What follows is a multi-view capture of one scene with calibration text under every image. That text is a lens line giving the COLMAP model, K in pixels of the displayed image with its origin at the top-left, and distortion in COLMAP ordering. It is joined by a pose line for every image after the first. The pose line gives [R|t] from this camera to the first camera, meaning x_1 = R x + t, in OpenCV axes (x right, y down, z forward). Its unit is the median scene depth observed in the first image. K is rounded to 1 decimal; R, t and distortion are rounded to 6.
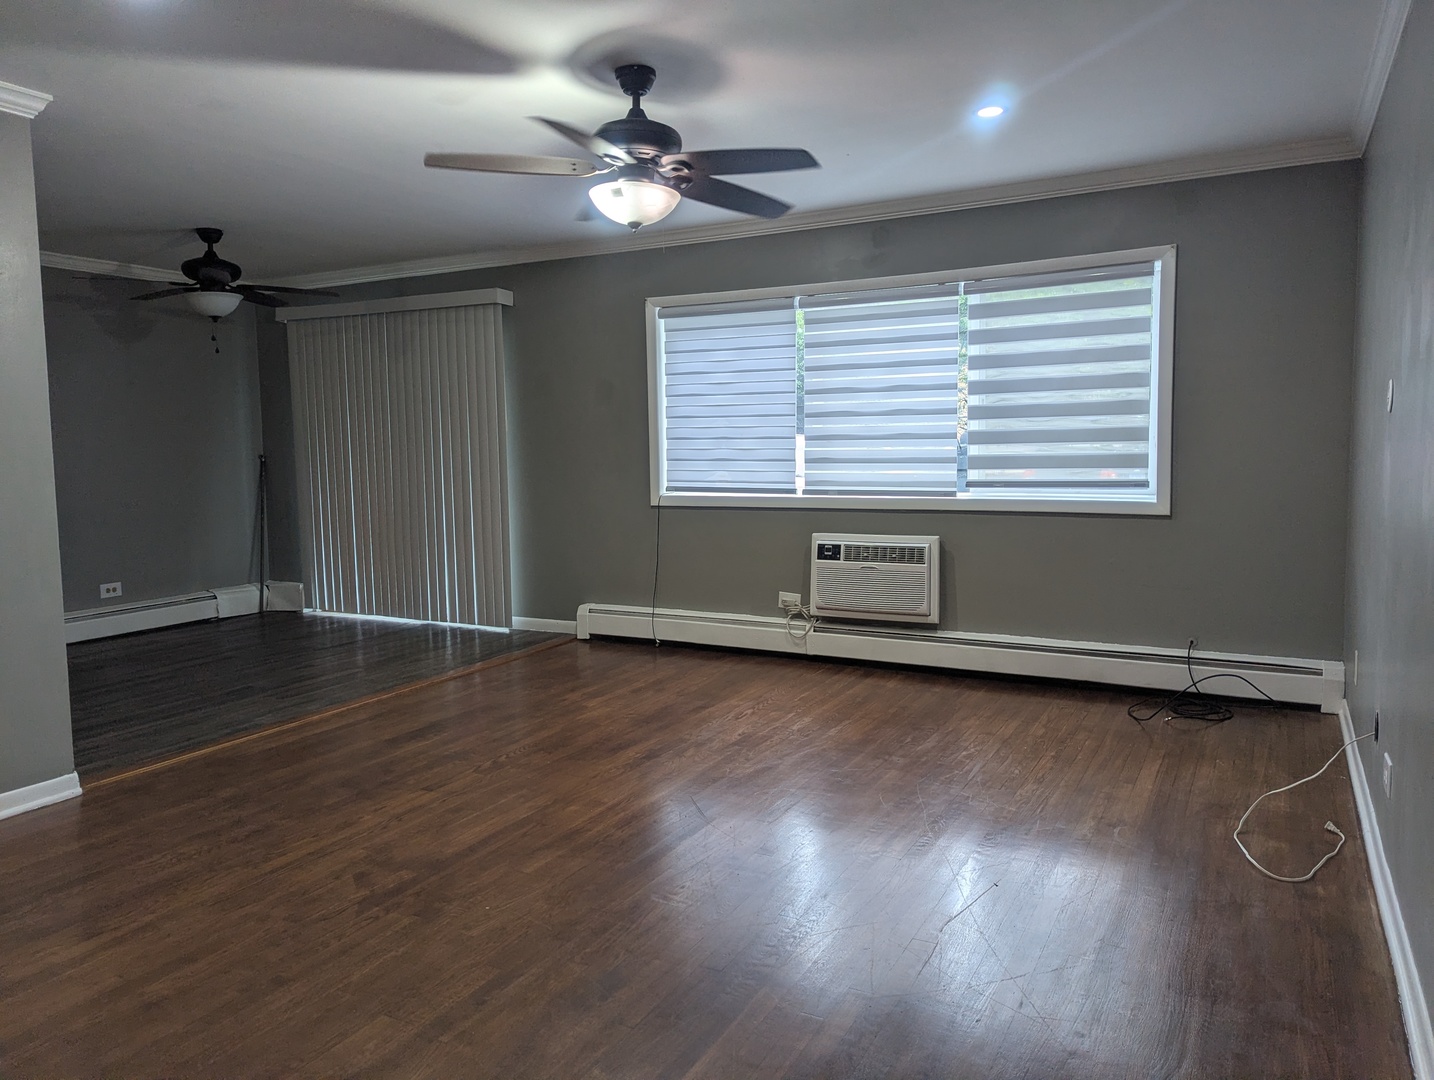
lens RADIAL K [[1003.6, 0, 737.3], [0, 1003.6, 547.4], [0, 0, 1]] dist [0.014338, -0.004258]
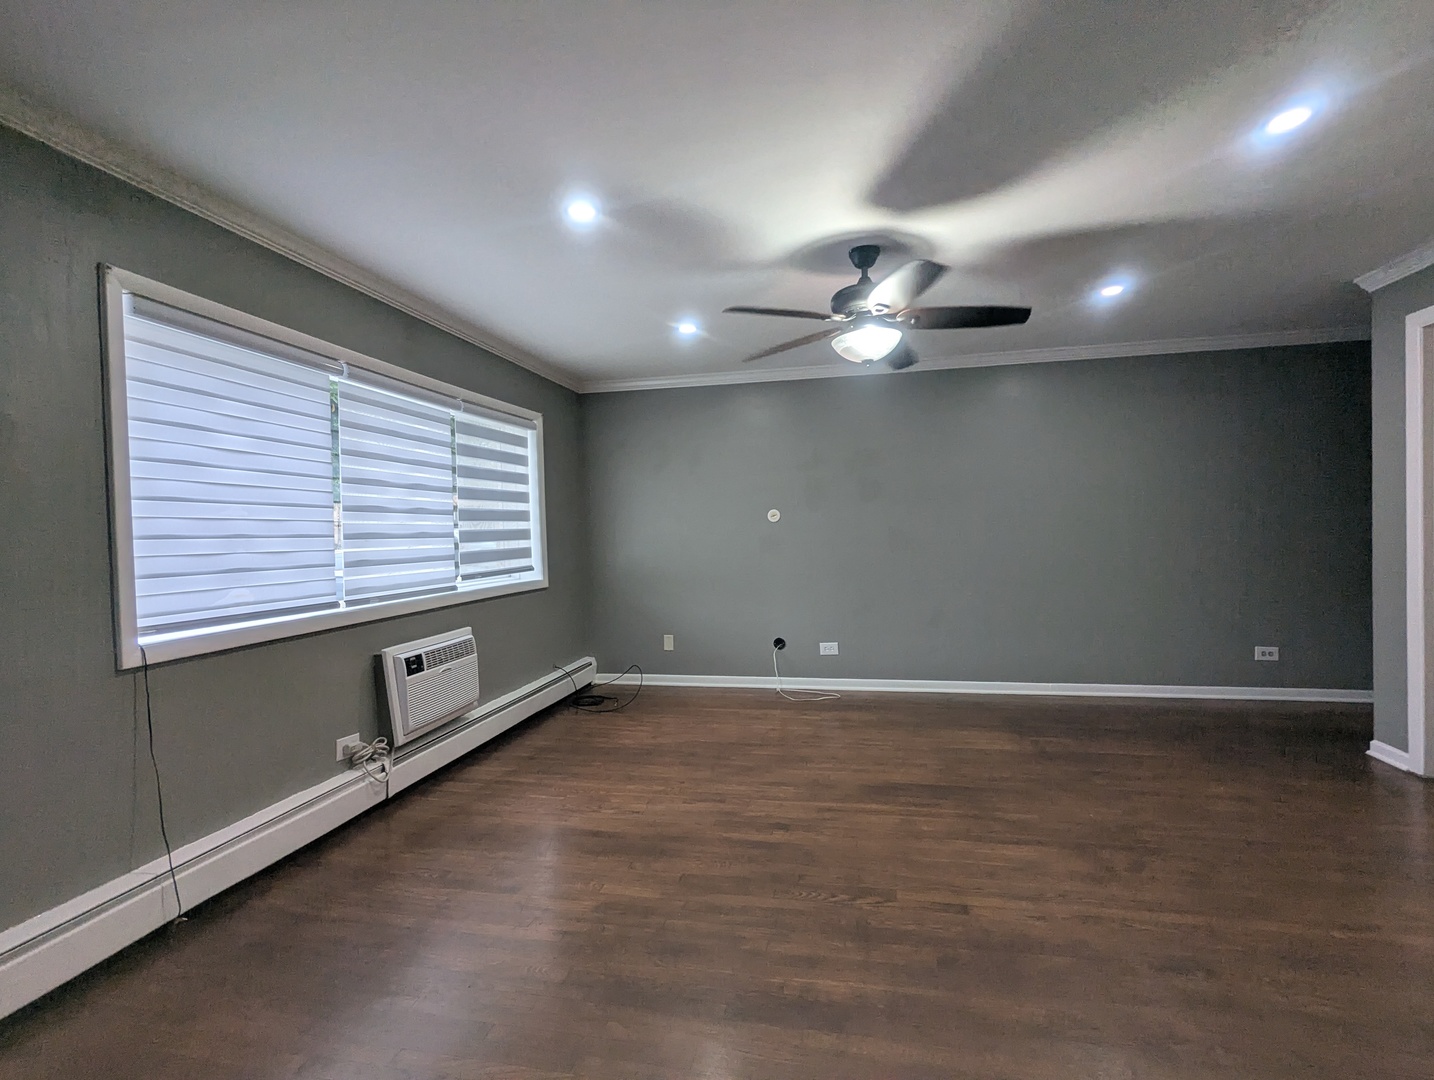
lens RADIAL K [[693.1, 0, 710.8], [0, 693.1, 545.2], [0, 0, 1]] dist [0.015520, -0.000340]
pose [[-0.273896, -0.004270, 0.961750, -0.576751], [0.120410, 0.991970, 0.038696, -0.093111], [-0.954192, 0.126403, -0.271183, 0.915424]]
